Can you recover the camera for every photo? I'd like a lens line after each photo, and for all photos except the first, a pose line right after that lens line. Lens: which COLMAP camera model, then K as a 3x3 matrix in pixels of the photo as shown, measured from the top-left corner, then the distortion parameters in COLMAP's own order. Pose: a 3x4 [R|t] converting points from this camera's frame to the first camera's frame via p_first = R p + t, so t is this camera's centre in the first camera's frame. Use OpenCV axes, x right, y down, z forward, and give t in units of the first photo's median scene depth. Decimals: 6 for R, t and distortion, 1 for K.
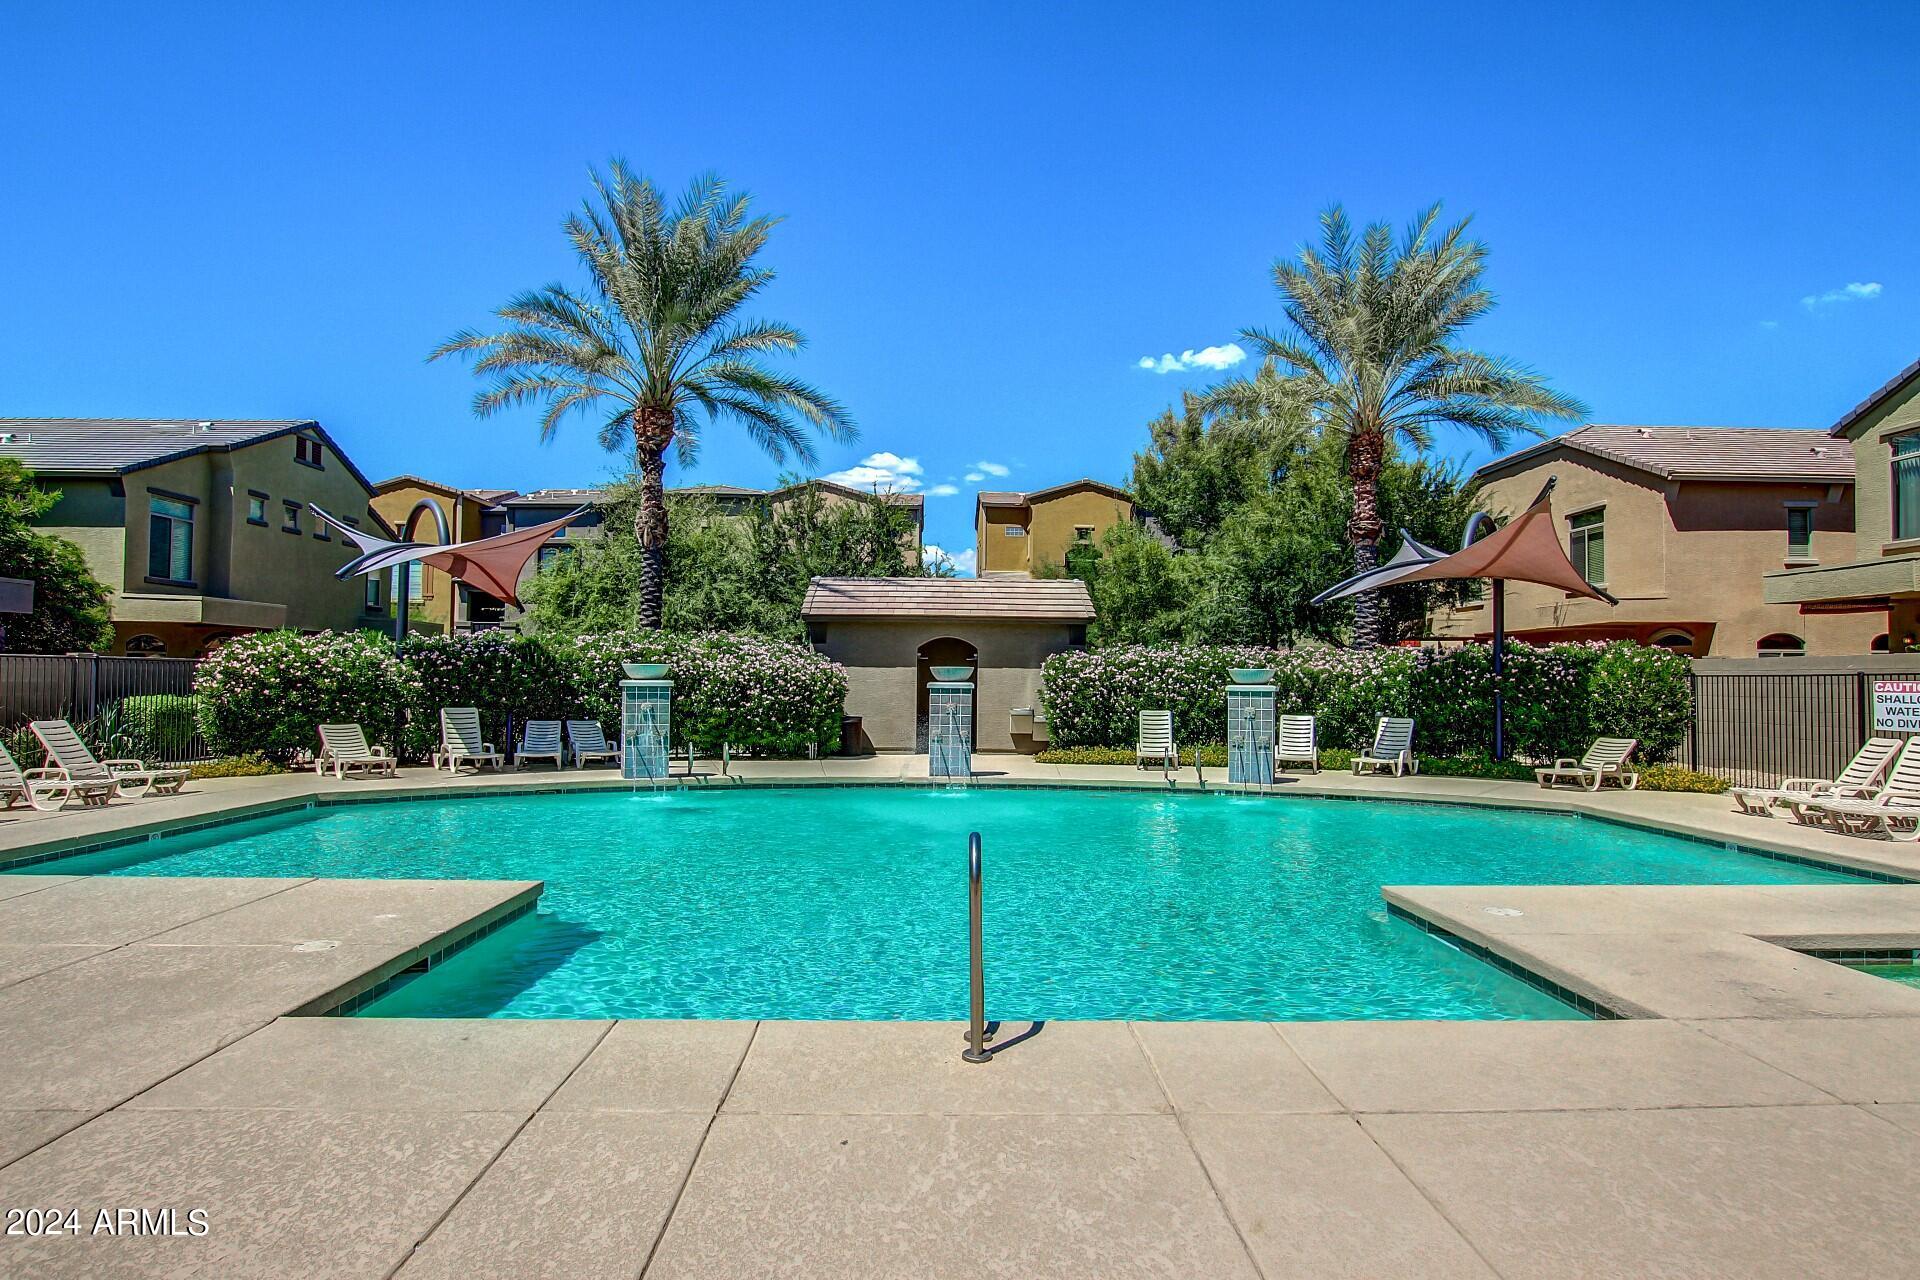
lens RADIAL K [[1081.0, 0, 952.6], [0, 1081.0, 642.6], [0, 0, 1]] dist [-0.007892, -0.003181]
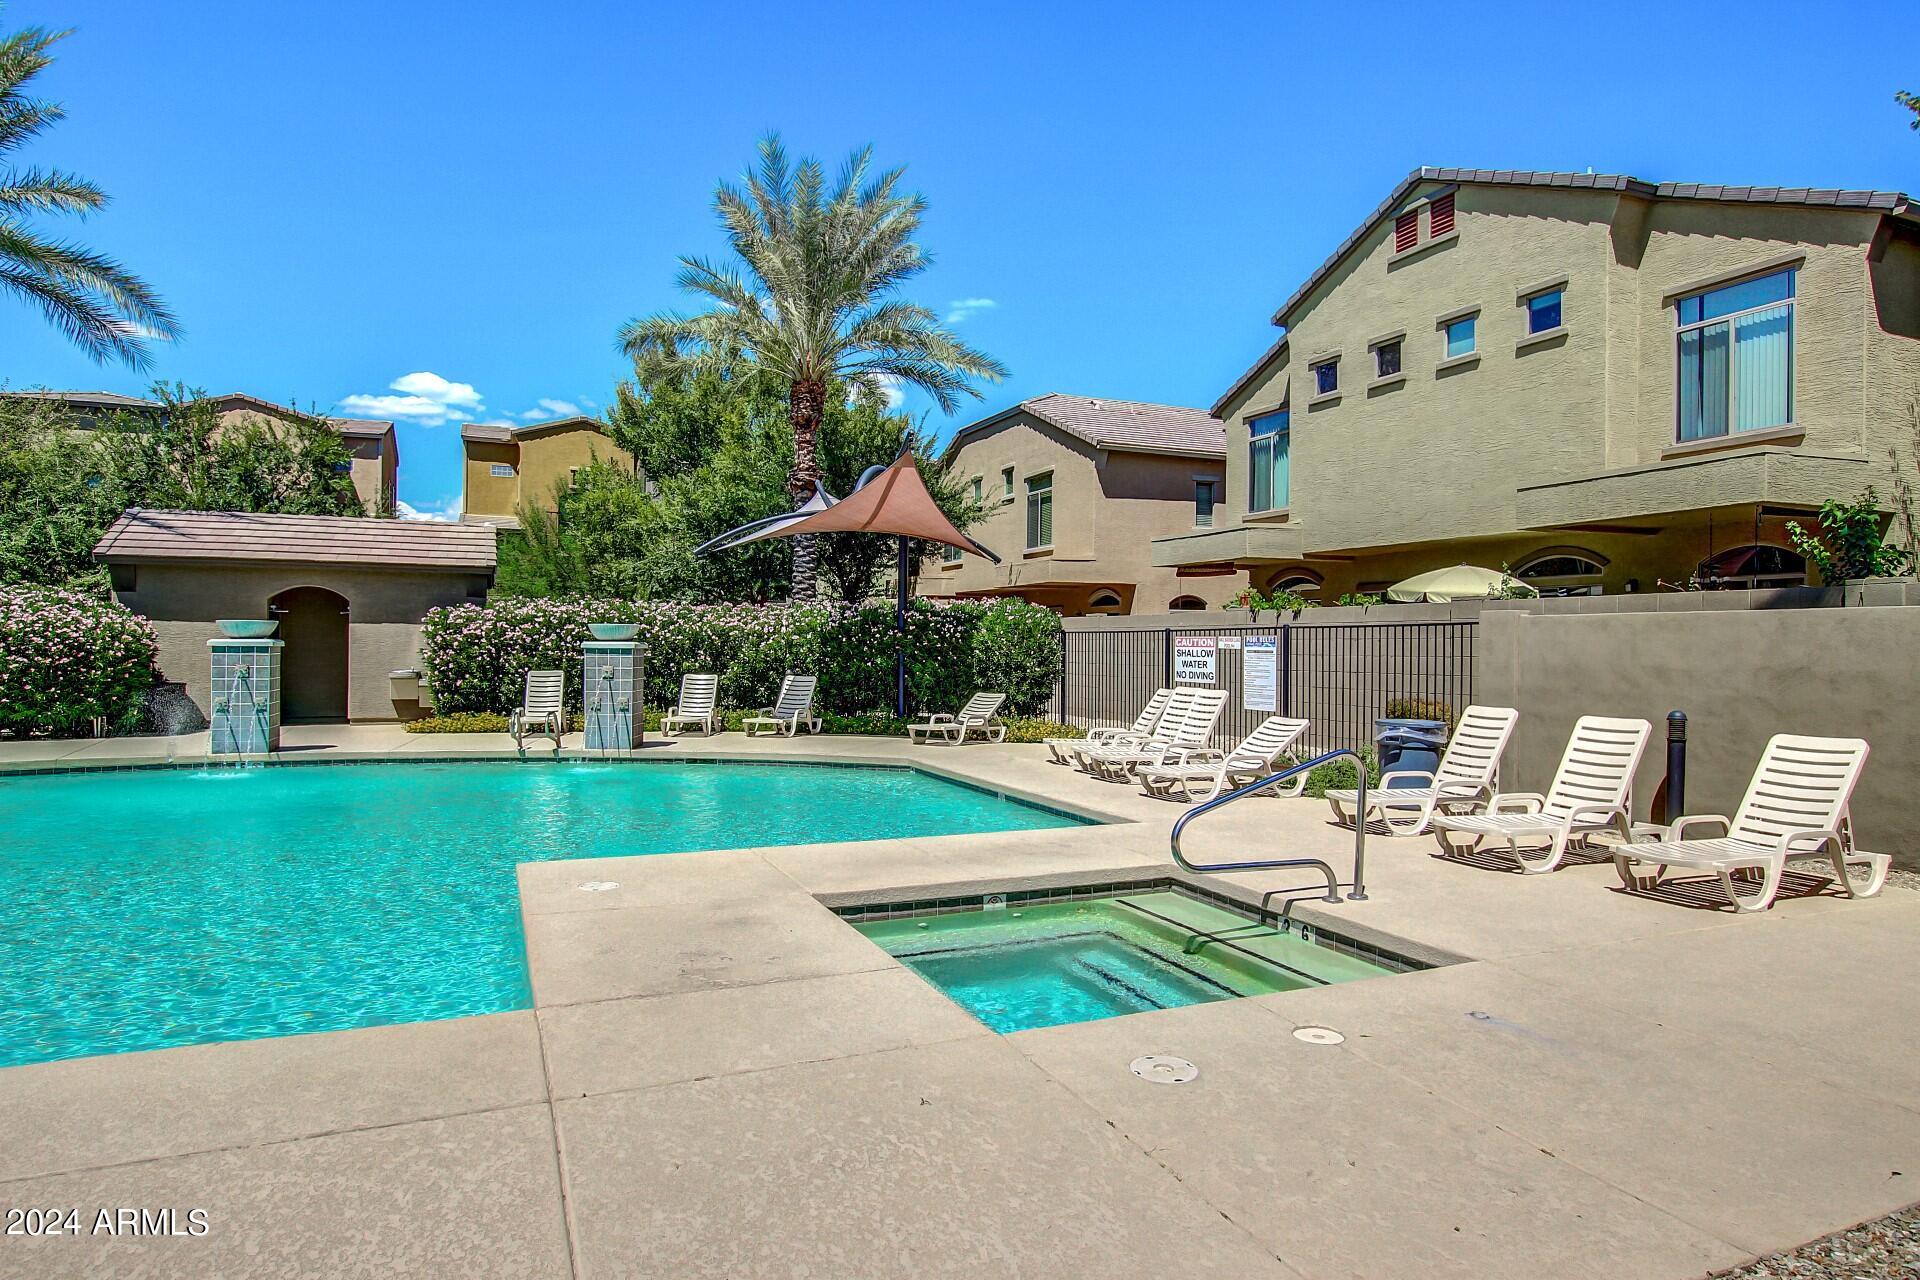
lens RADIAL K [[1134.9, 0, 960.7], [0, 1134.9, 644.3], [0, 0, 1]] dist [-0.014873, 0.003196]
pose [[0.930544, -0.002662, 0.366169, 0.150951], [-0.011393, 0.999279, 0.036219, 0.002707], [-0.366002, -0.037876, 0.929843, 0.003478]]
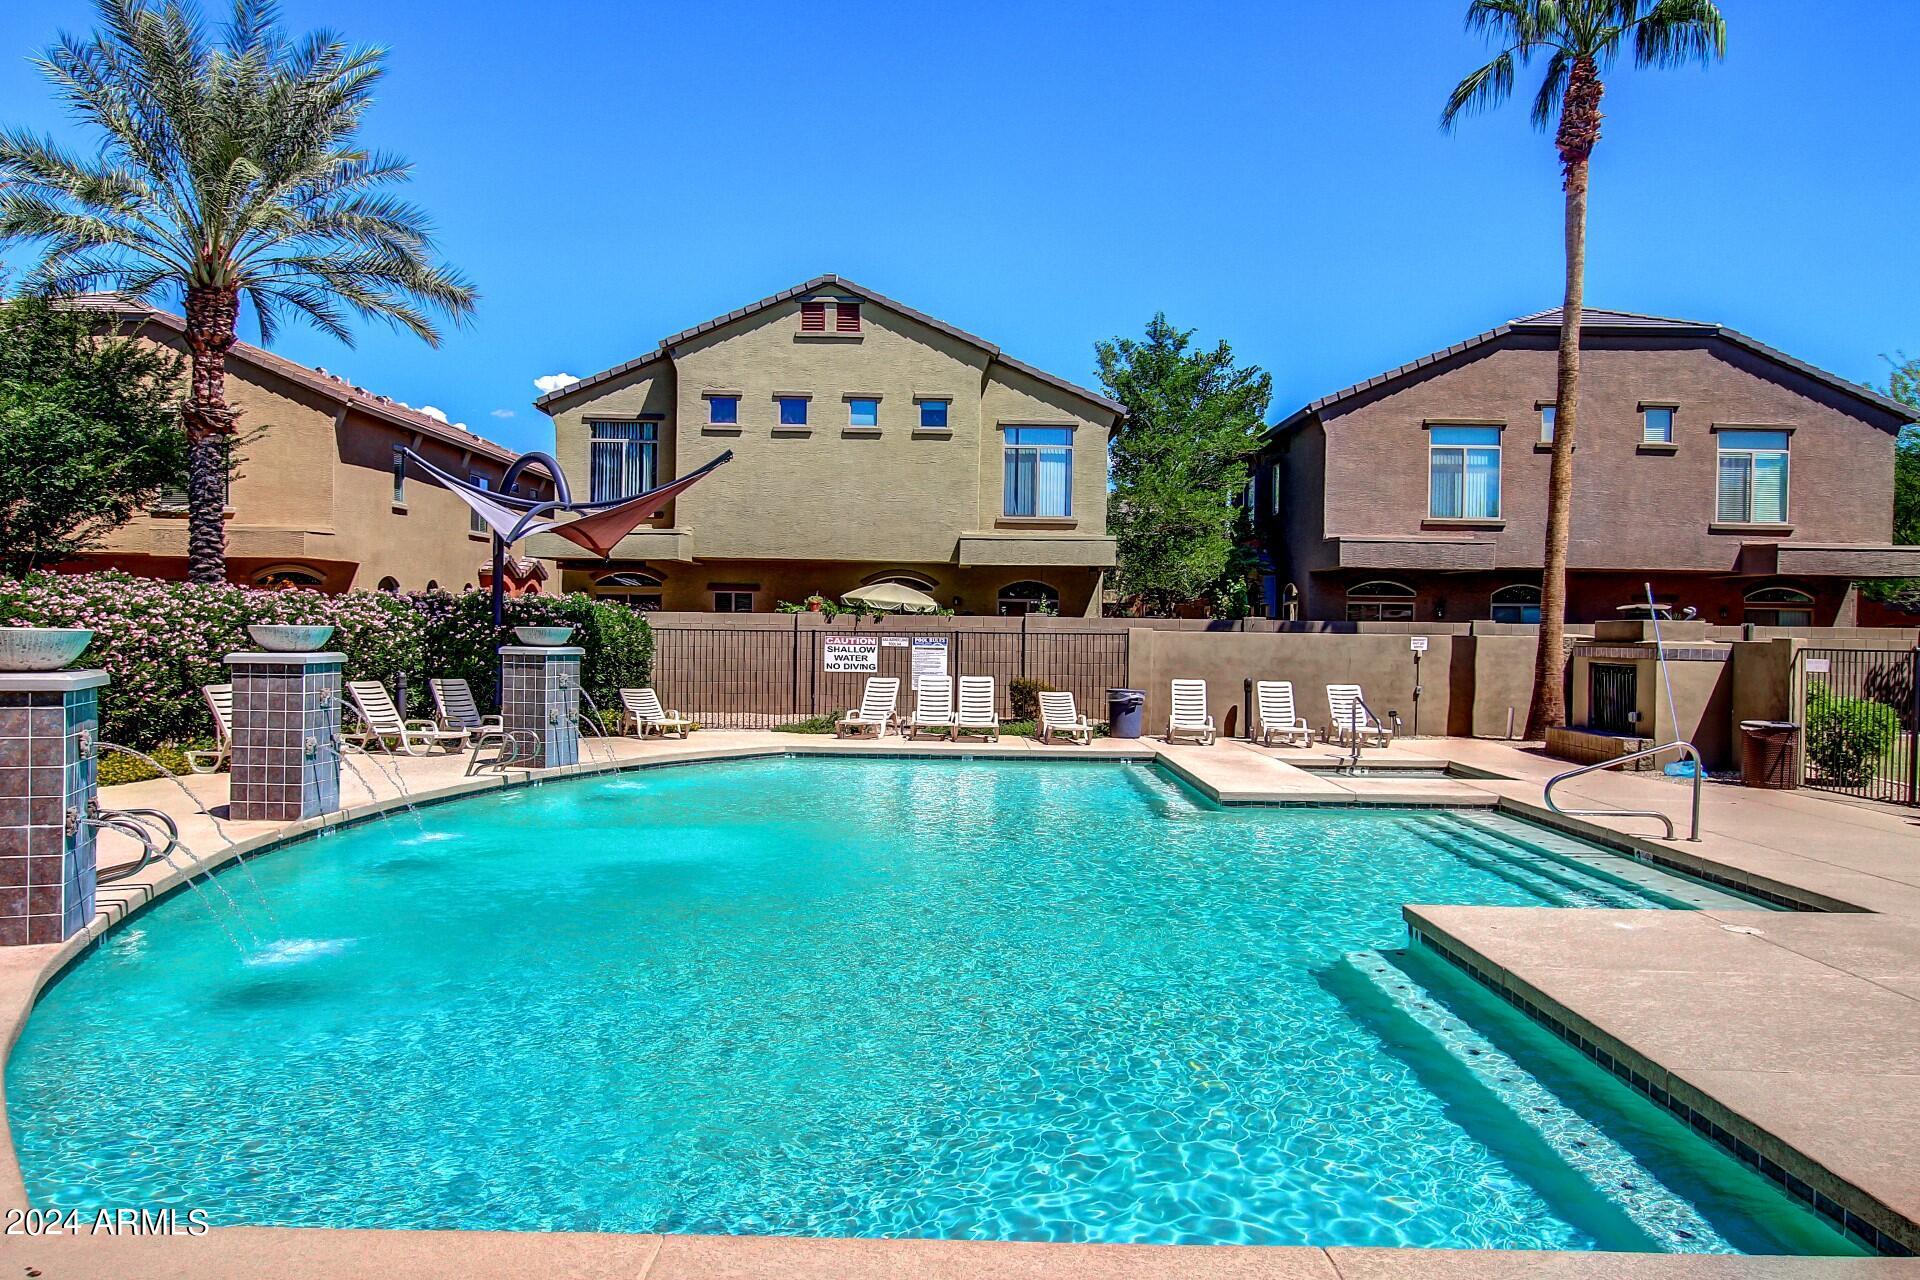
lens RADIAL K [[1316.6, 0, 959.4], [0, 1316.6, 637.0], [0, 0, 1]] dist [-0.001386, 0.000412]
pose [[0.024090, -0.017061, 0.999564, -0.524148], [-0.050757, 0.998544, 0.018267, -0.001429], [-0.998420, -0.051175, 0.023189, 0.514171]]
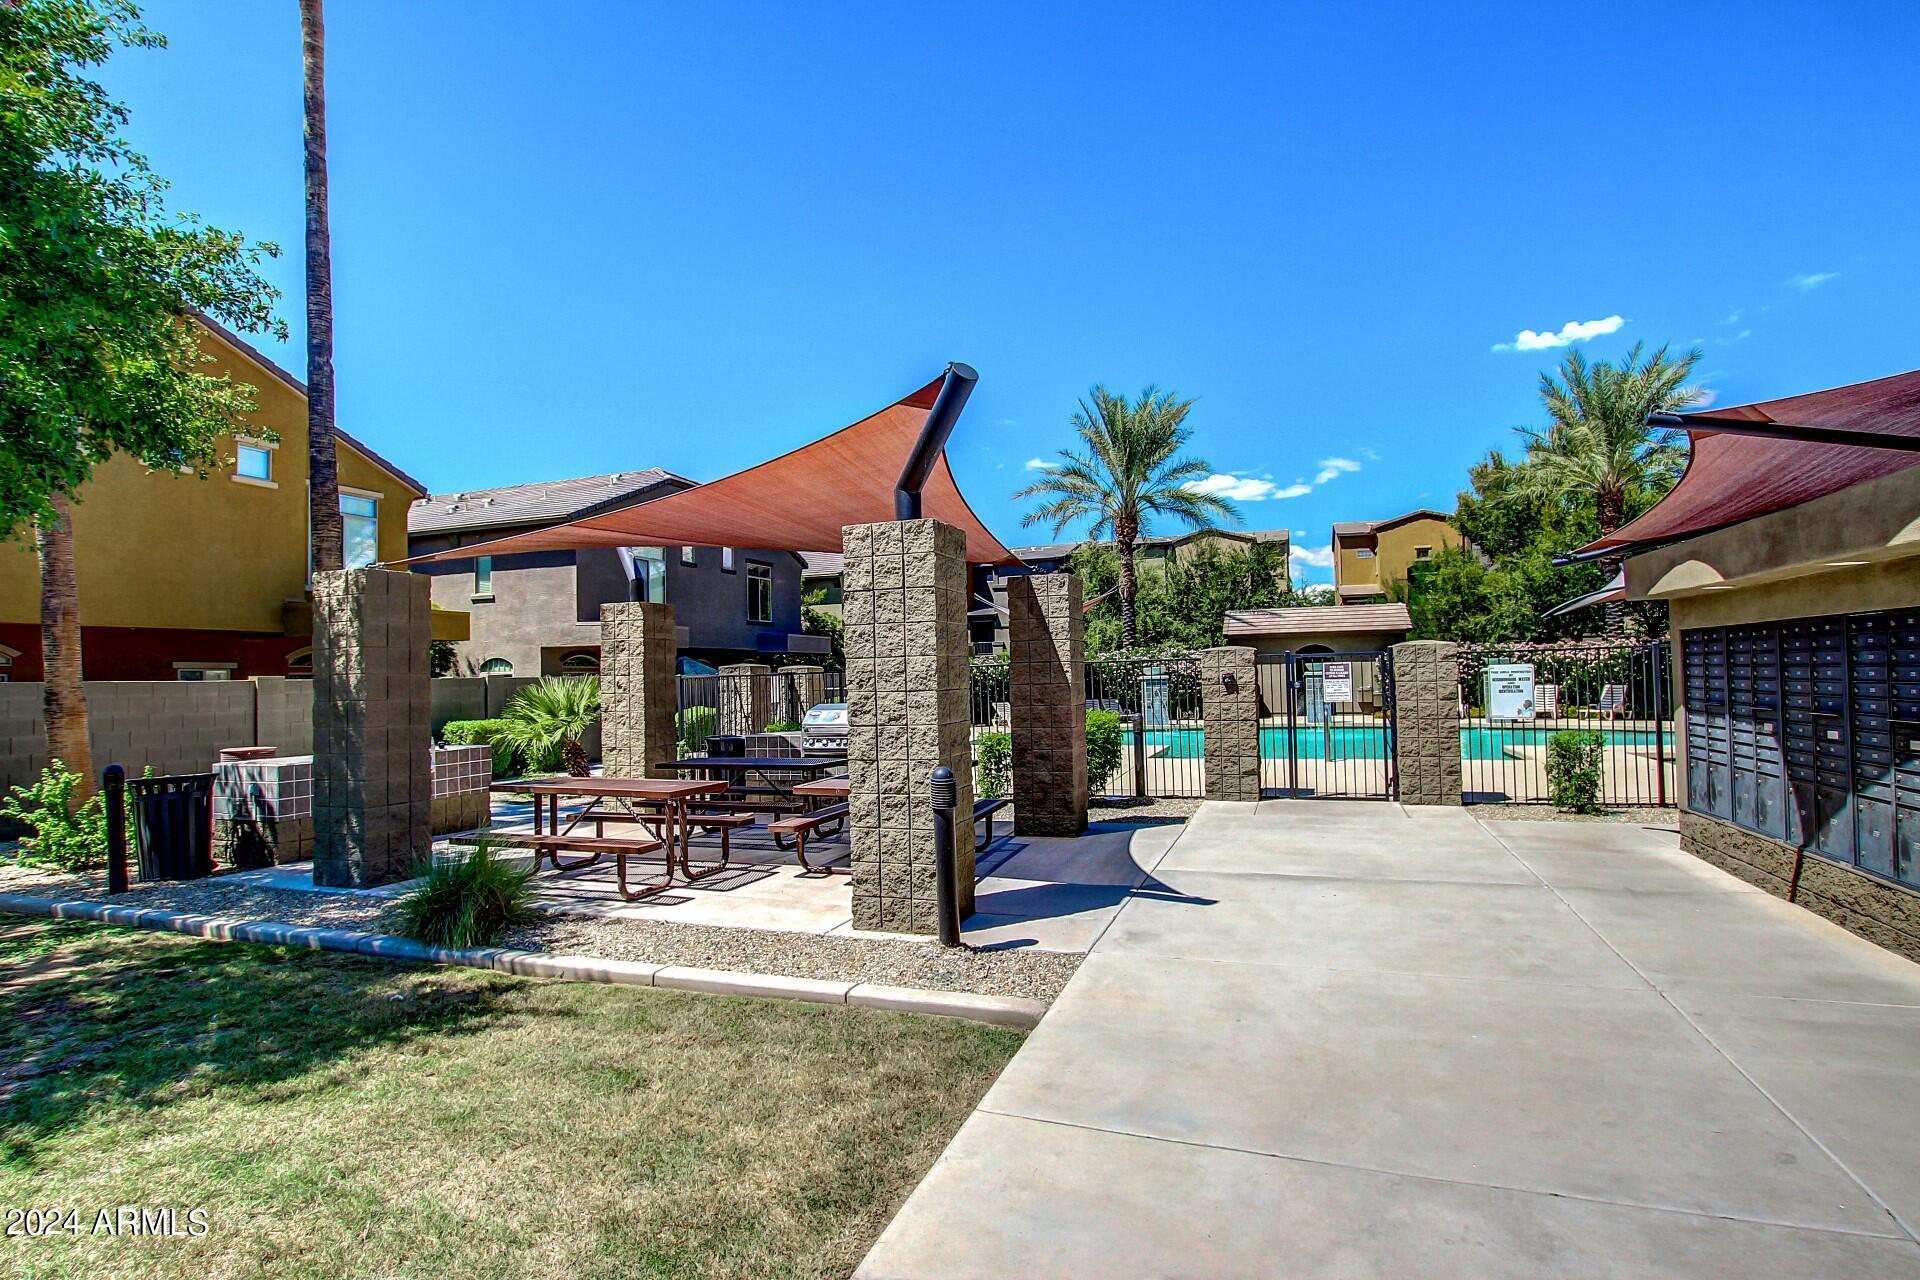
lens RADIAL K [[1020.8, 0, 940.6], [0, 1020.8, 642.9], [0, 0, 1]] dist [-0.041771, -0.000984]
pose [[0.937015, -0.041450, -0.346822, -0.002431], [0.040979, 0.999122, -0.008695, -0.016914], [0.346878, -0.006066, 0.937891, -0.625923]]
